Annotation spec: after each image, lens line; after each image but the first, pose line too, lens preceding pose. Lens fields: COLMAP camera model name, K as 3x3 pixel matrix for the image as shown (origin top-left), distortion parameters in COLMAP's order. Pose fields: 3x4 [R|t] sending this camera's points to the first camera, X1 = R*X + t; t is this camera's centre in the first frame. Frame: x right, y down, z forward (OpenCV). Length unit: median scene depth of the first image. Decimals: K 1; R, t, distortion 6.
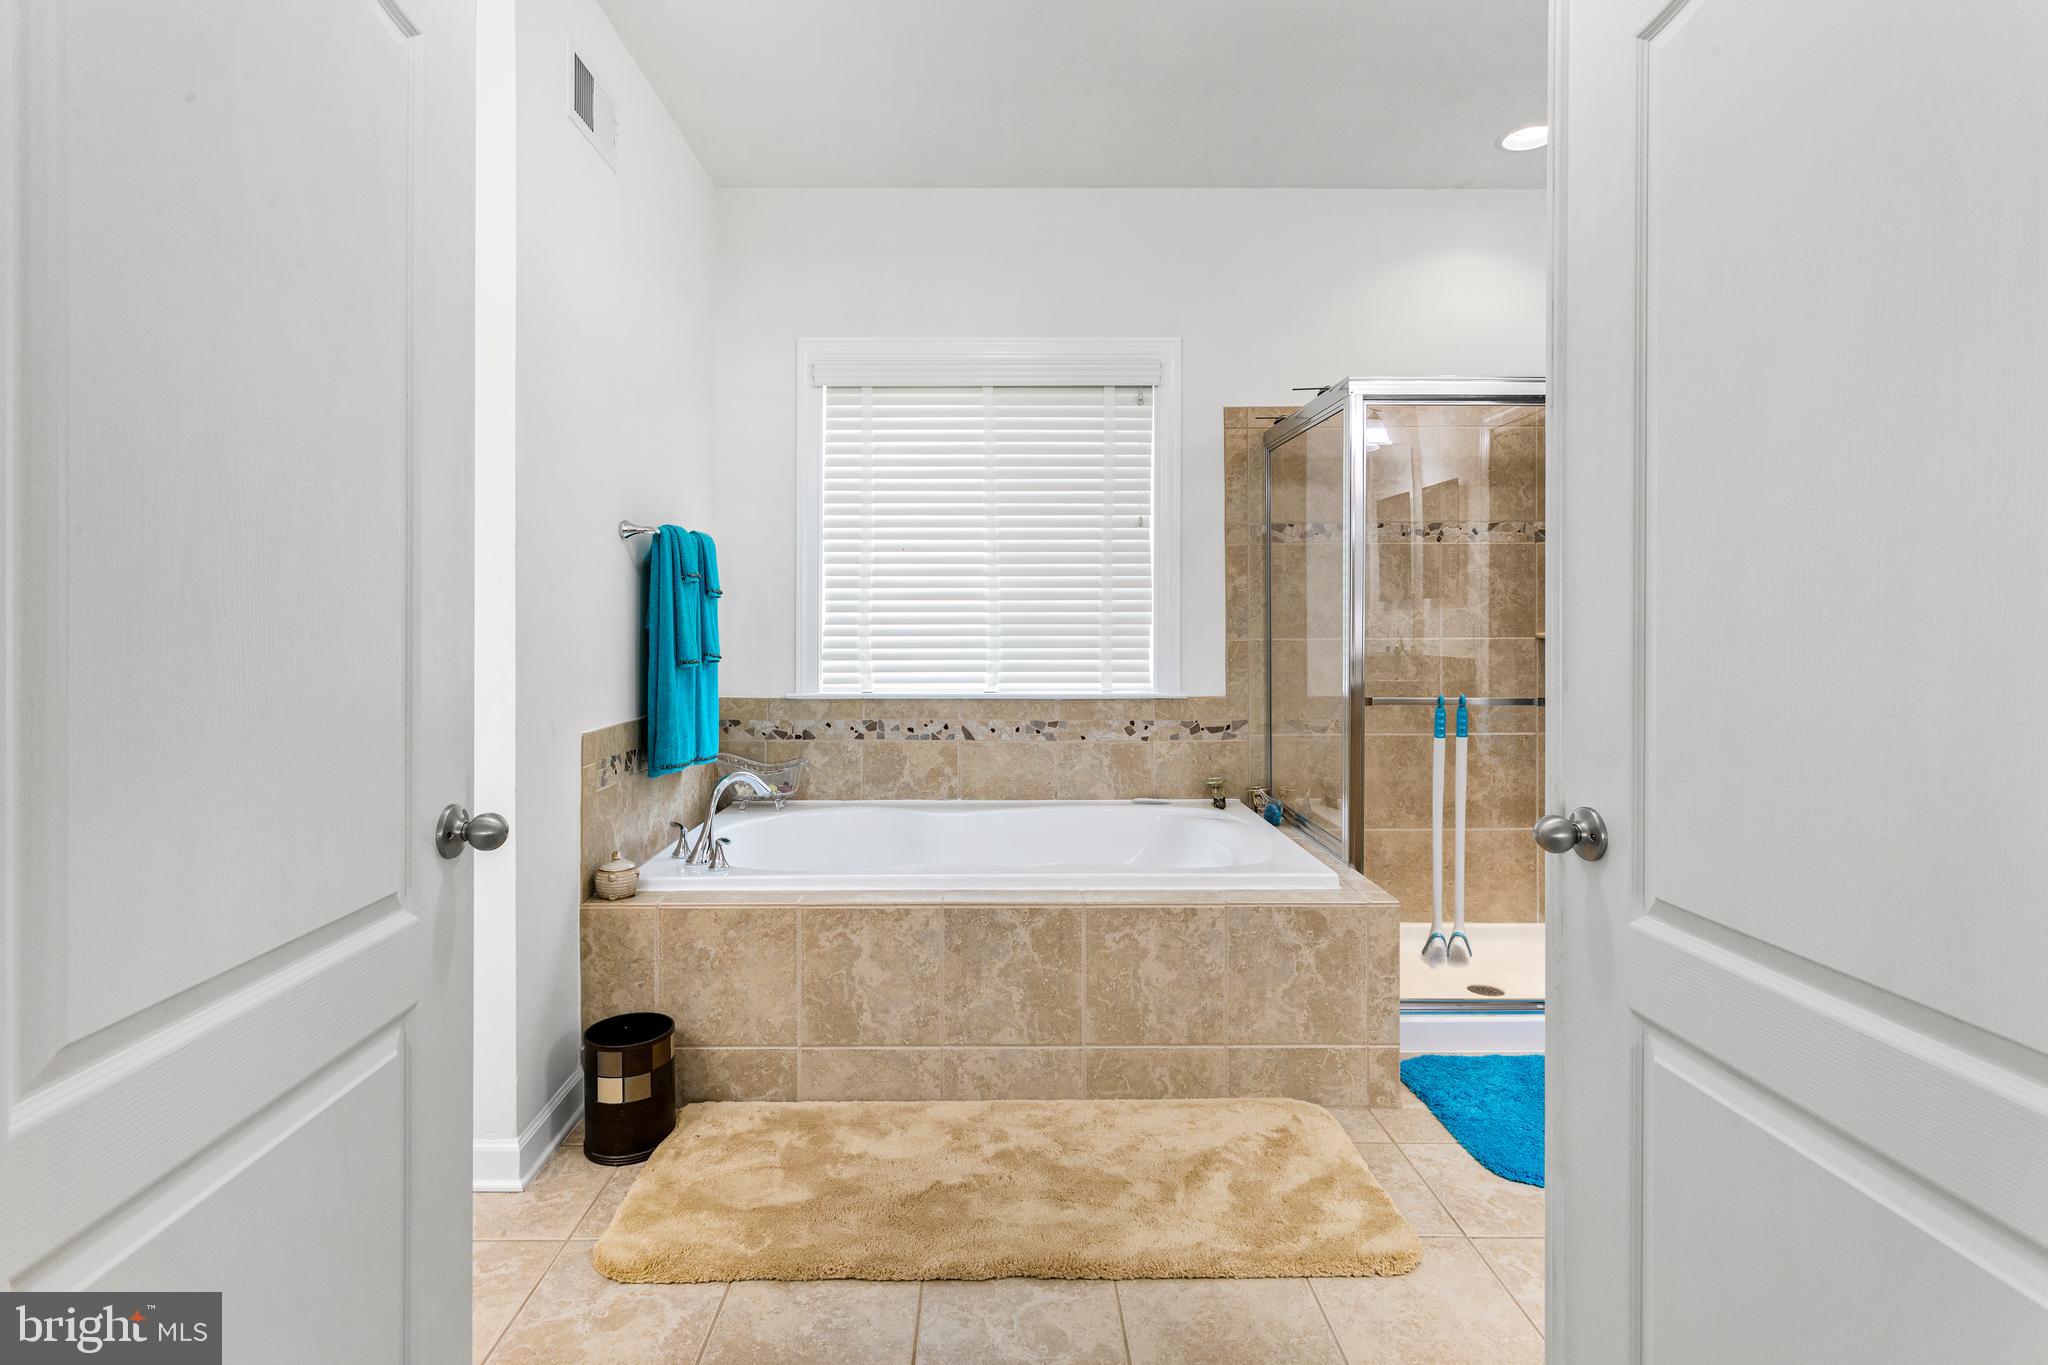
lens RADIAL K [[1016.9, 0, 1018.6], [0, 1016.9, 621.7], [0, 0, 1]] dist [0.003094, 0.000914]
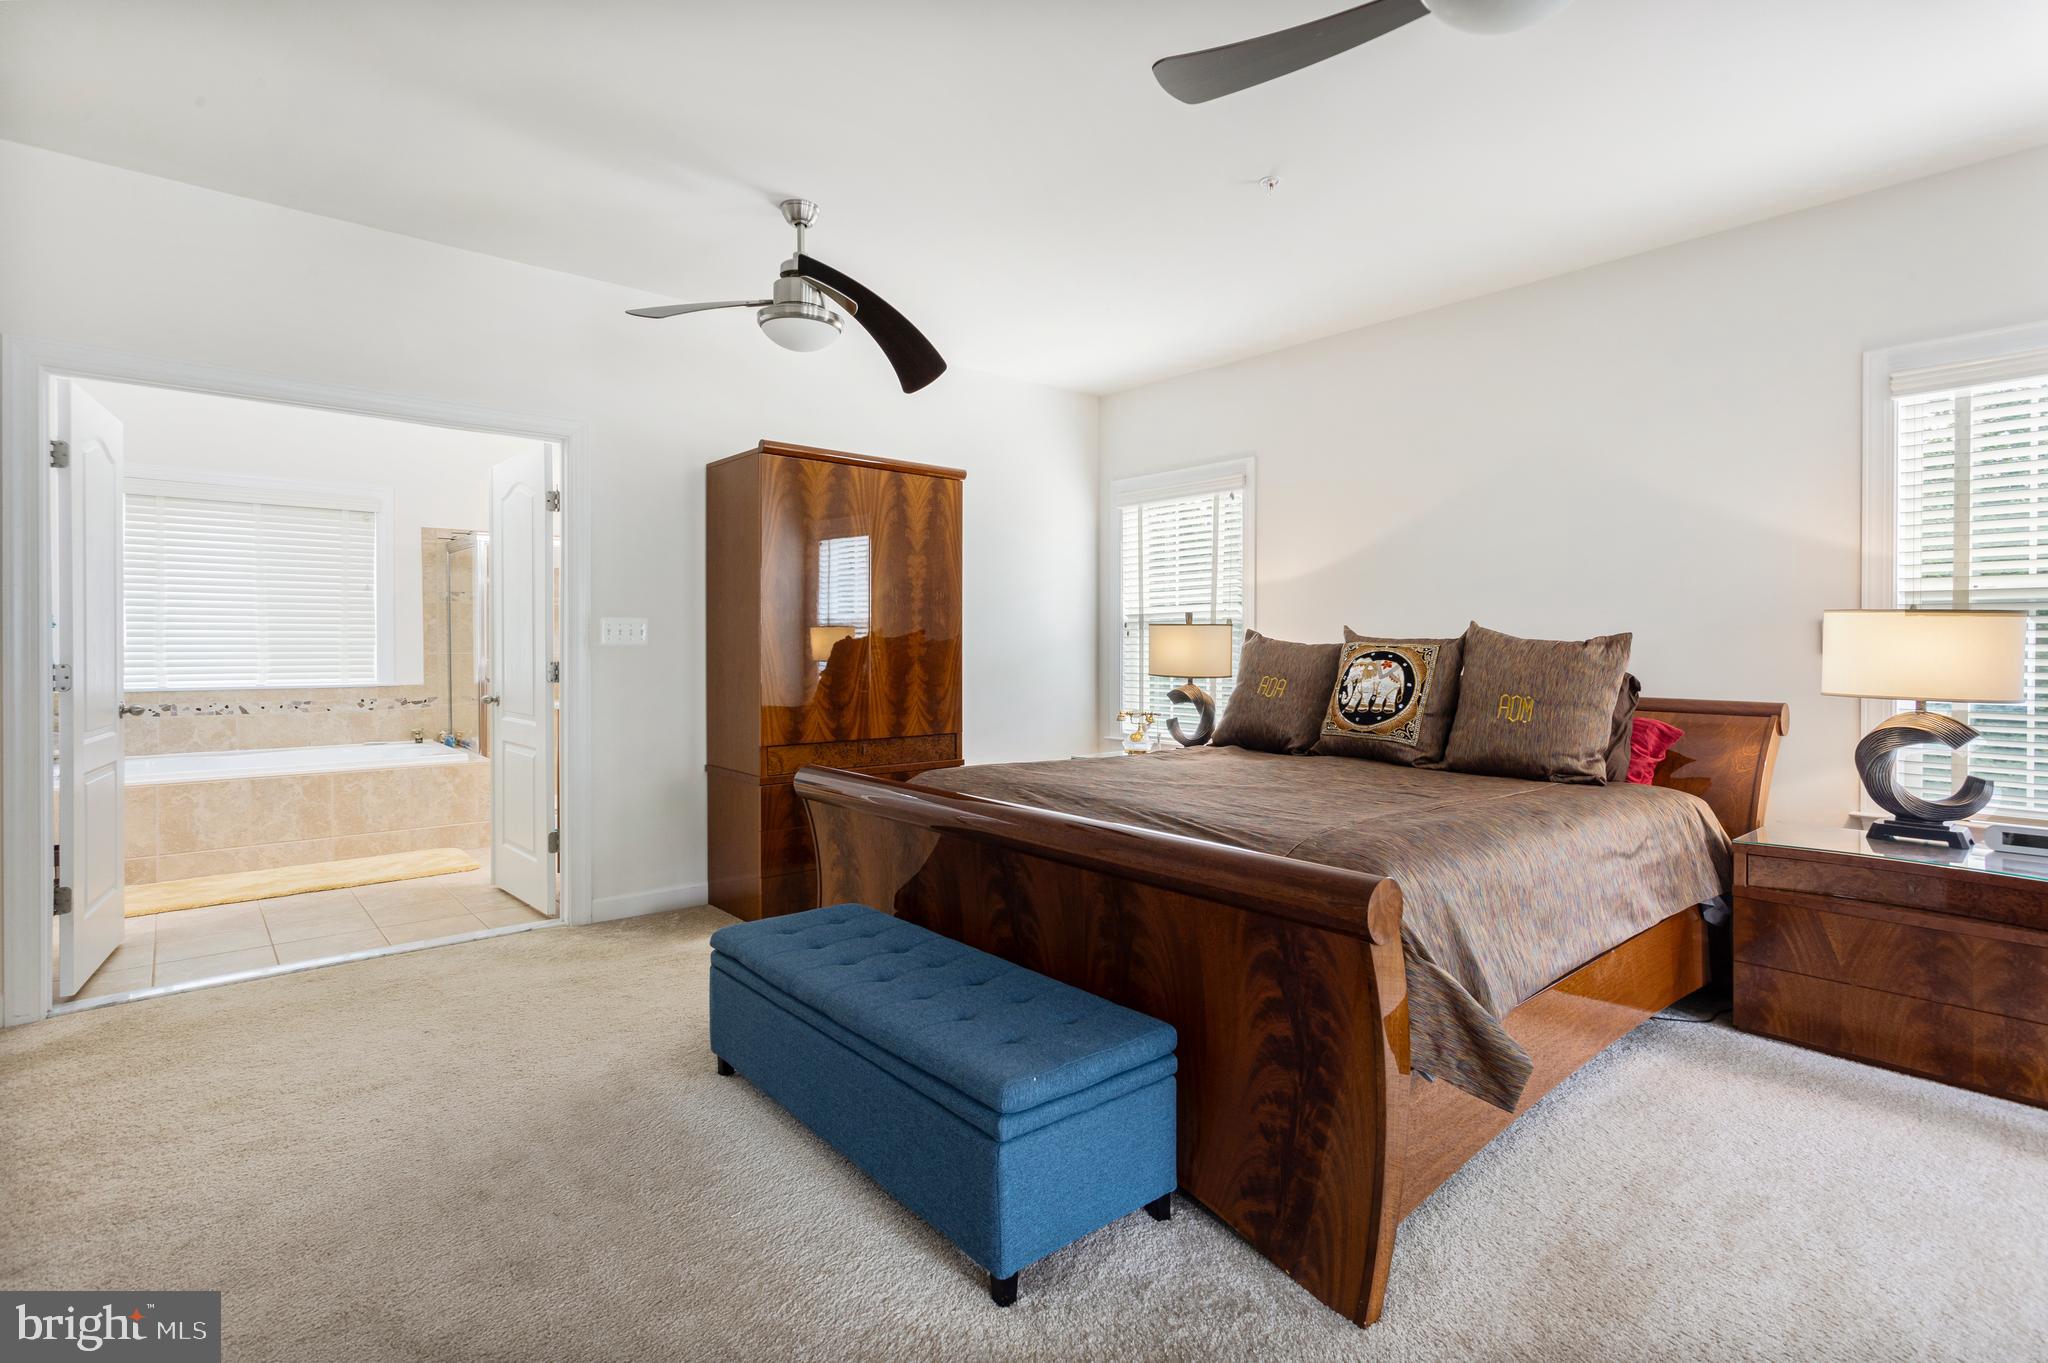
lens RADIAL K [[1011.5, 0, 1025.2], [0, 1011.5, 659.4], [0, 0, 1]] dist [0.020293, -0.000379]
pose [[0.782069, -0.007899, 0.623142, -0.093993], [-0.001071, 0.999901, 0.014018, 0.001428], [-0.623191, -0.011630, 0.781983, -1.126411]]
